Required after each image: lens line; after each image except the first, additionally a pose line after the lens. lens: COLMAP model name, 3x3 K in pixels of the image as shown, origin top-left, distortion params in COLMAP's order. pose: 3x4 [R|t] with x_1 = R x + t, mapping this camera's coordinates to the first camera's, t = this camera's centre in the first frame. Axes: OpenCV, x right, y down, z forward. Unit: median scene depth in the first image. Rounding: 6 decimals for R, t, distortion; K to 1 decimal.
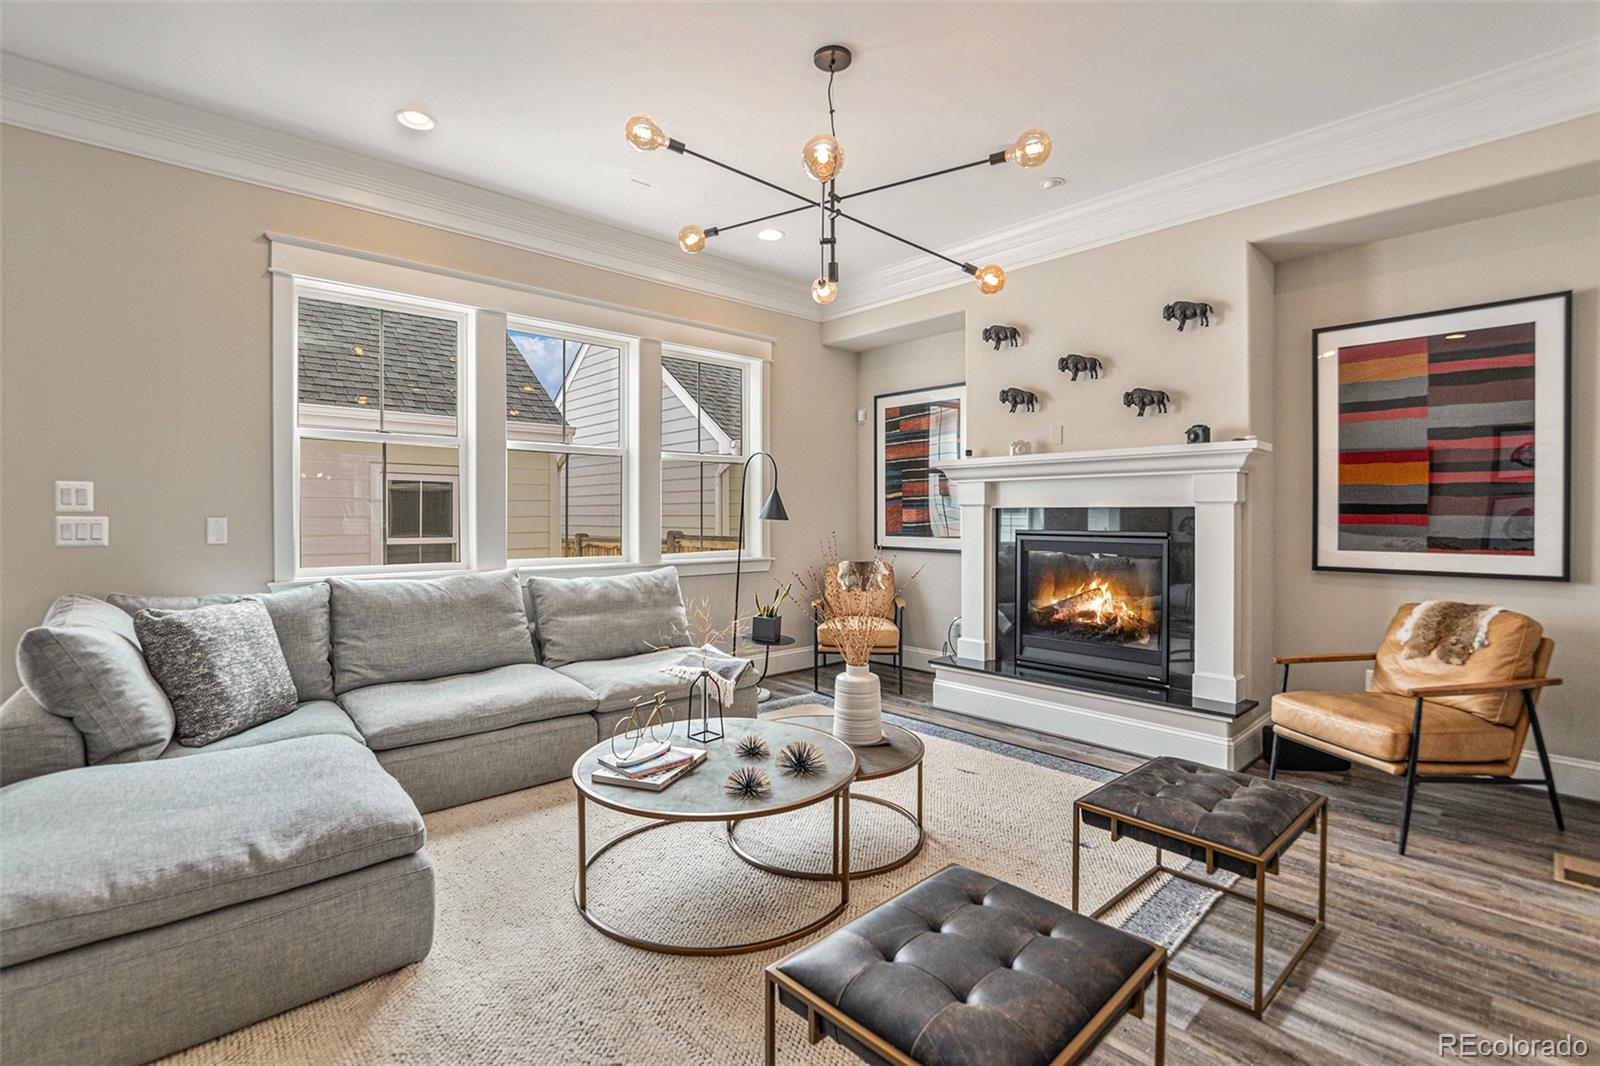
lens RADIAL K [[718.0, 0, 796.4], [0, 718.0, 516.9], [0, 0, 1]] dist [-0.010492, 0.000478]
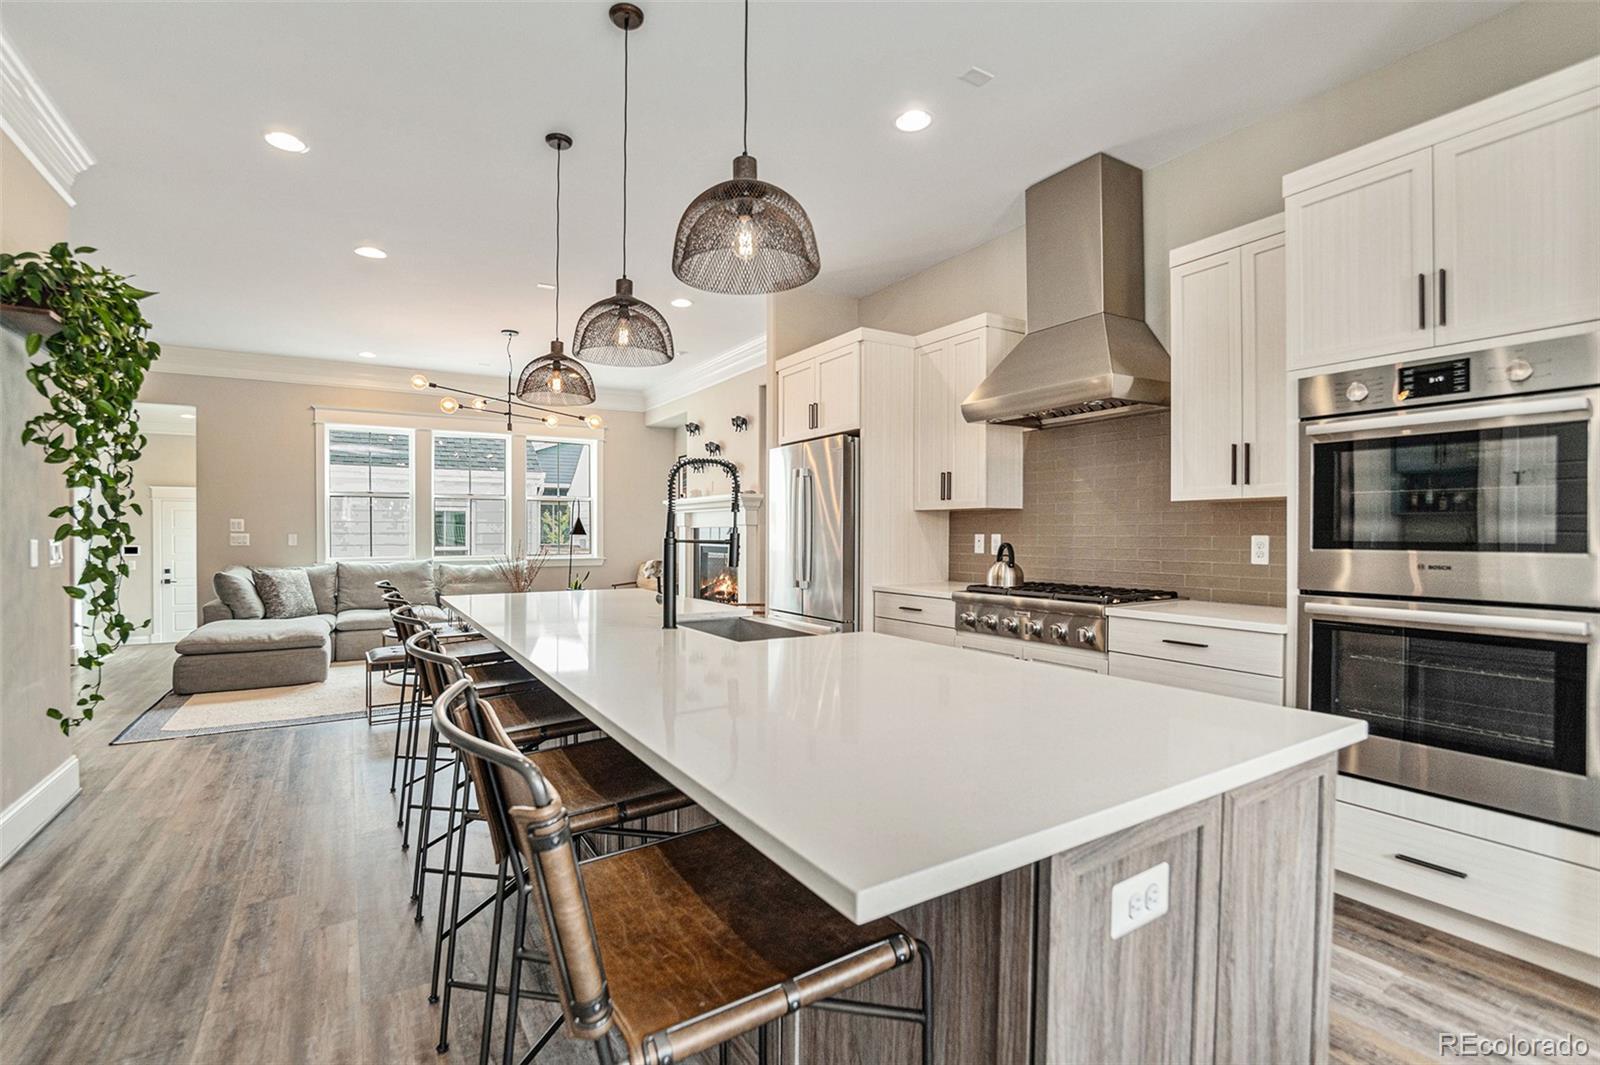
lens RADIAL K [[717.6, 0, 801.6], [0, 717.6, 539.5], [0, 0, 1]] dist [-0.035951, 0.000391]
pose [[0.985587, -0.001762, -0.169160, 1.169239], [0.002821, 0.999978, 0.006017, 0.009756], [0.169145, -0.006408, 0.985570, -0.936183]]
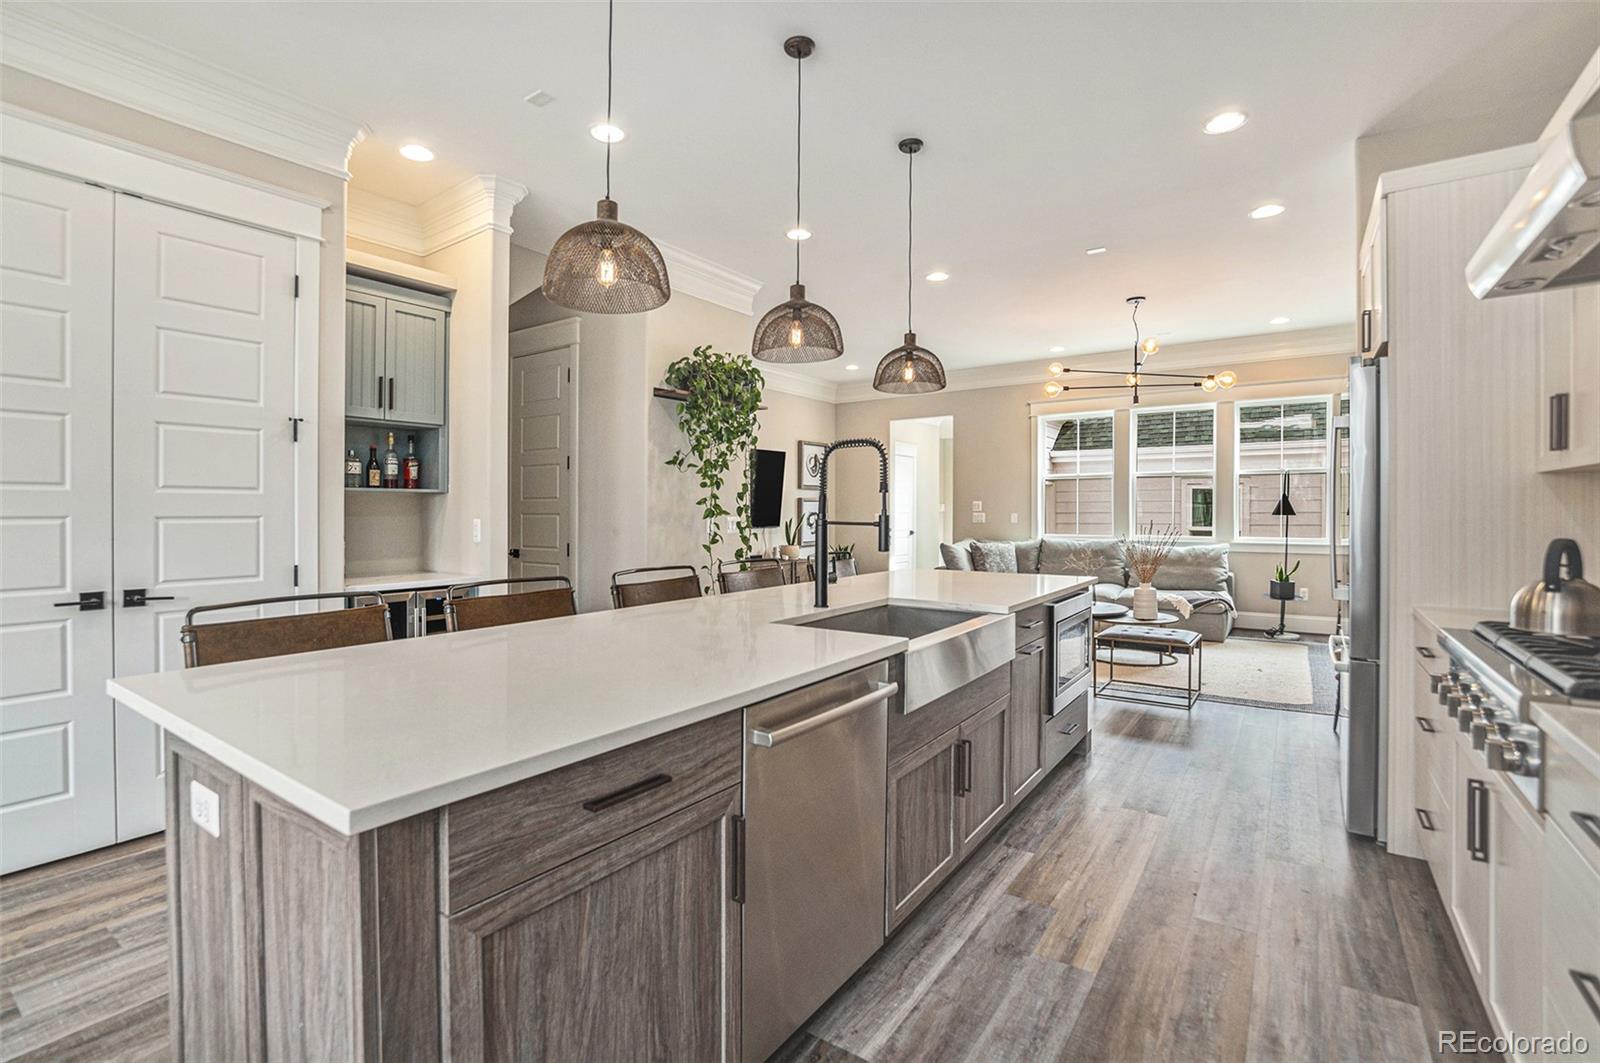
lens RADIAL K [[741.8, 0, 796.9], [0, 741.8, 517.7], [0, 0, 1]] dist [0.002371, 0.000415]
pose [[0.226810, 0.004648, -0.973928, 1.725045], [-0.000911, 0.999989, 0.004560, 0.006089], [0.973939, -0.000147, 0.226812, -0.422456]]
